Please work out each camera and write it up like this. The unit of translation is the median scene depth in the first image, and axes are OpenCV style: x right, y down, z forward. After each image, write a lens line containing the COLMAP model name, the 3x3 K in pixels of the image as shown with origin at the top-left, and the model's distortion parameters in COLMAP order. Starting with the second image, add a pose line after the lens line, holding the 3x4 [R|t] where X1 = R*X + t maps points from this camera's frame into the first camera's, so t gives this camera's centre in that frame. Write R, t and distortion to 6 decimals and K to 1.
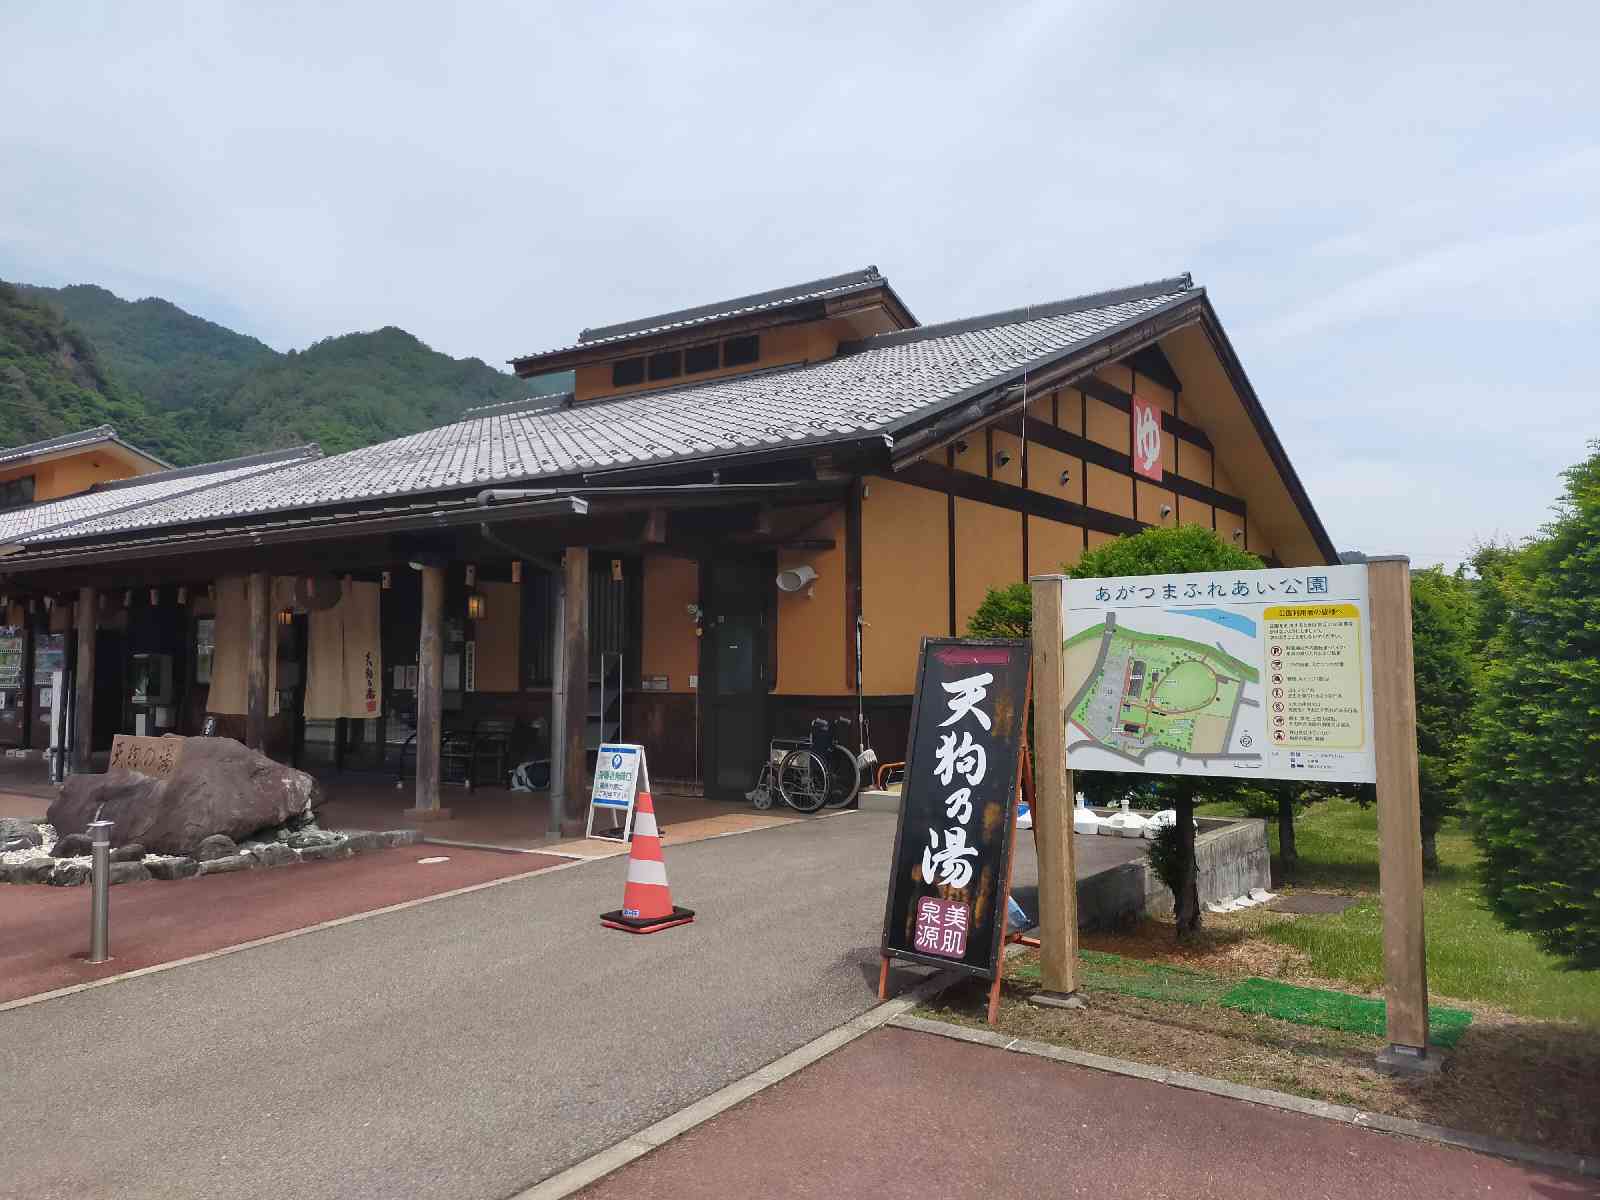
lens RADIAL K [[1233.2, 0, 866.0], [0, 1233.2, 610.4], [0, 0, 1]] dist [0.037252, -0.062149]
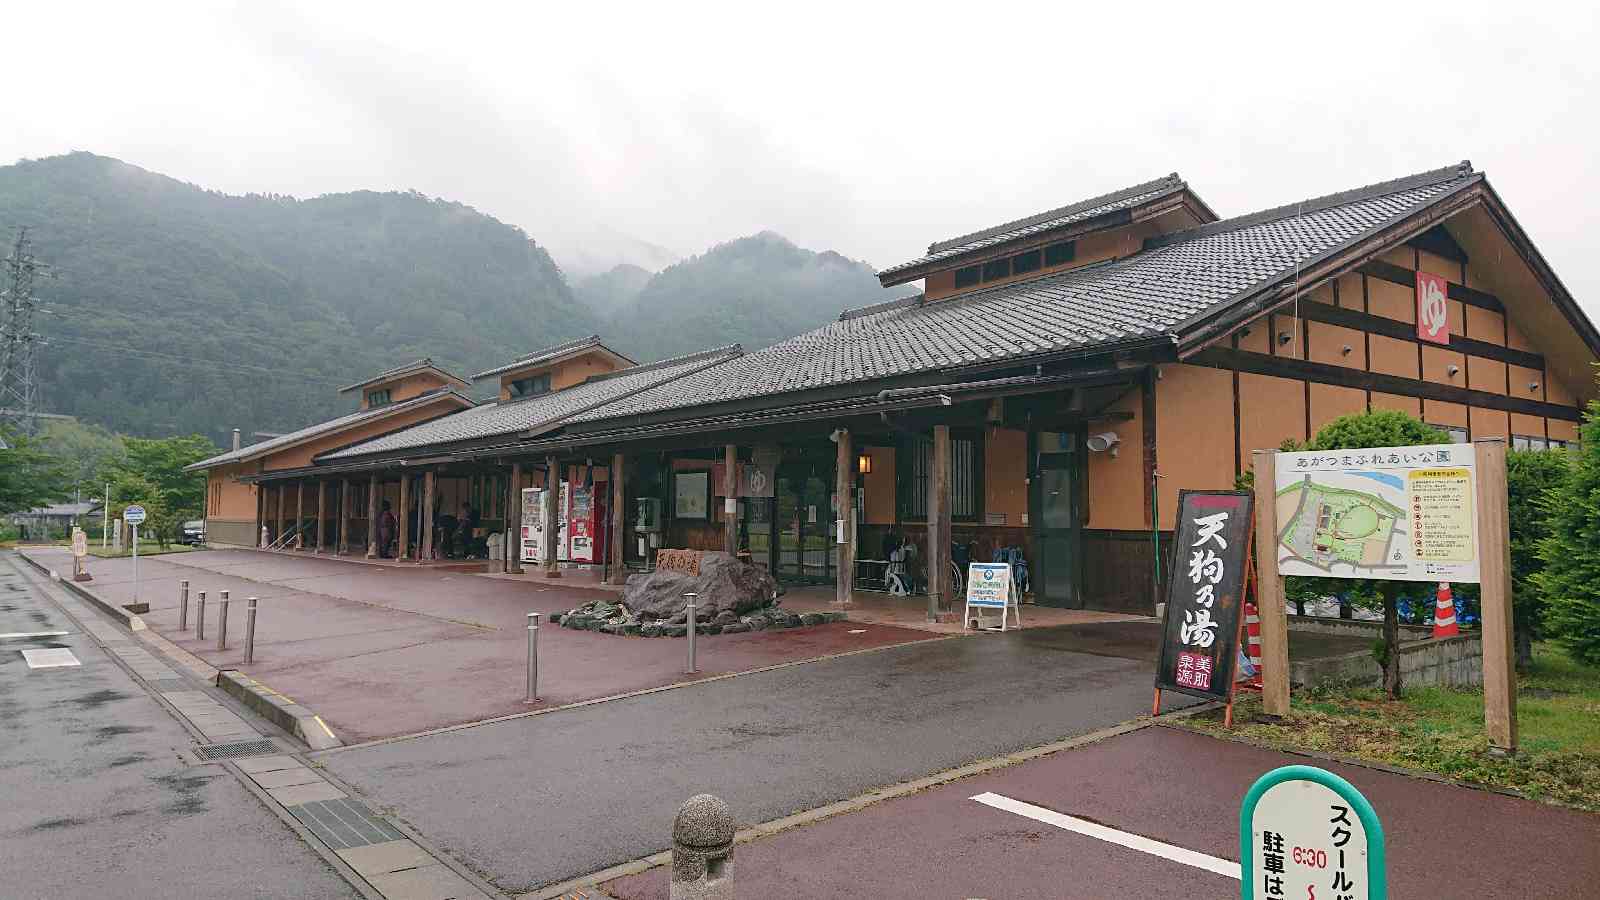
lens RADIAL K [[1094.8, 0, 786.9], [0, 1094.8, 458.8], [0, 0, 1]] dist [0.044722, -0.046602]
pose [[0.940093, -0.011546, -0.340723, 0.020685], [0.011526, 0.999931, -0.002083, -0.007991], [0.340724, -0.001969, 0.940161, -0.193650]]
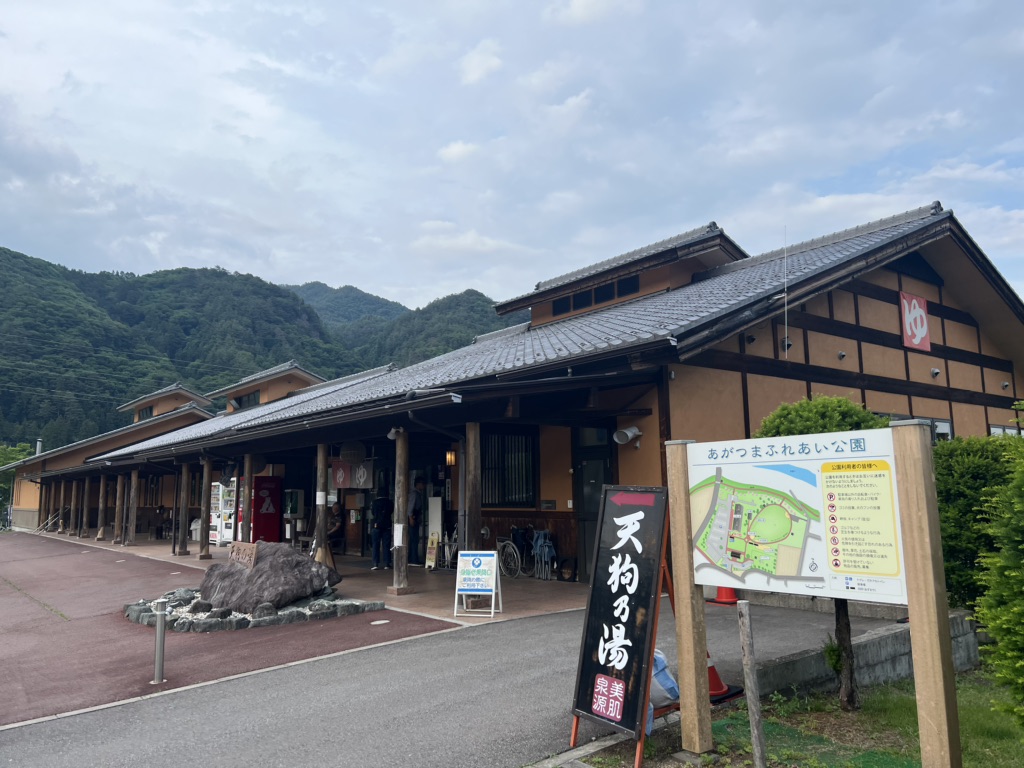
lens RADIAL K [[789.3, 0, 506.2], [0, 789.3, 386.2], [0, 0, 1]] dist [0.037252, -0.062149]
pose [[0.946487, -0.055224, -0.317983, 0.094956], [0.029044, 0.995829, -0.086493, -0.006500], [0.321434, 0.072629, 0.944143, 0.038068]]
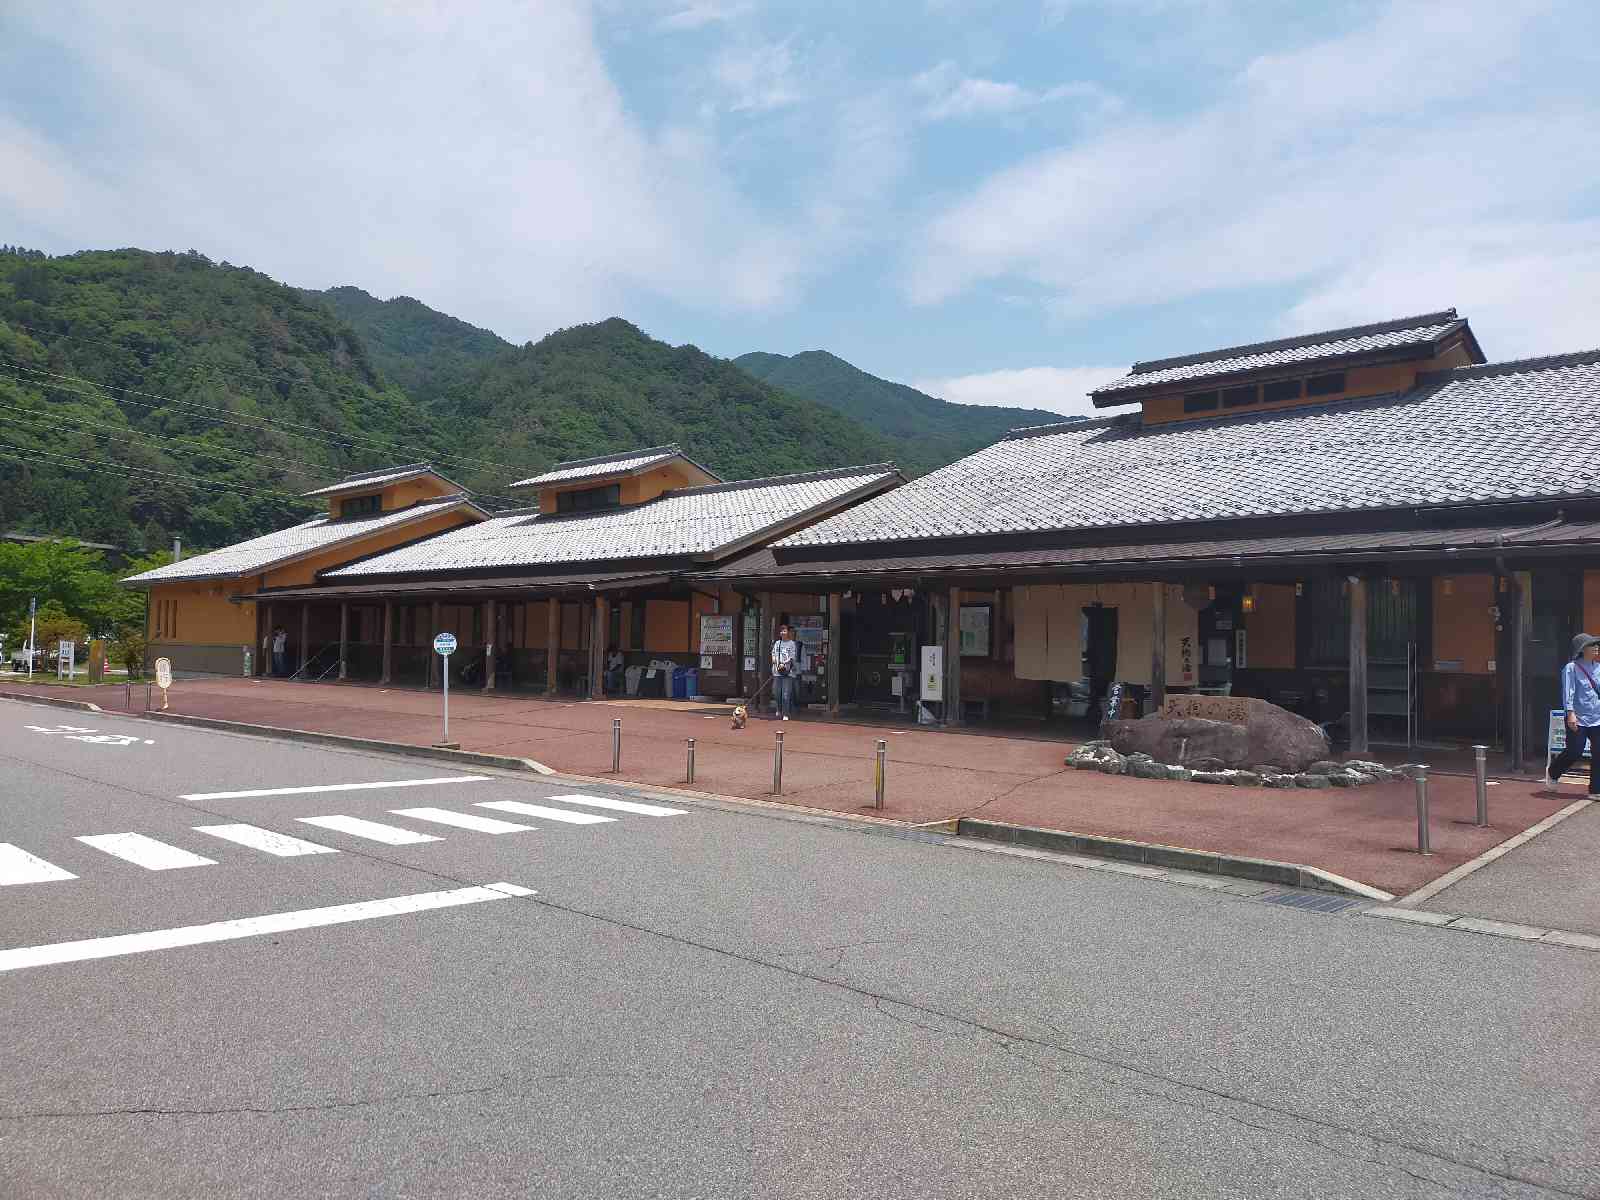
lens RADIAL K [[1233.2, 0, 797.1], [0, 1233.2, 606.8], [0, 0, 1]] dist [0.037252, -0.062149]
pose [[0.978000, 0.016077, -0.207982, -0.524803], [-0.013047, 0.999788, 0.015933, -0.014714], [0.208194, -0.012869, 0.978003, -0.394105]]
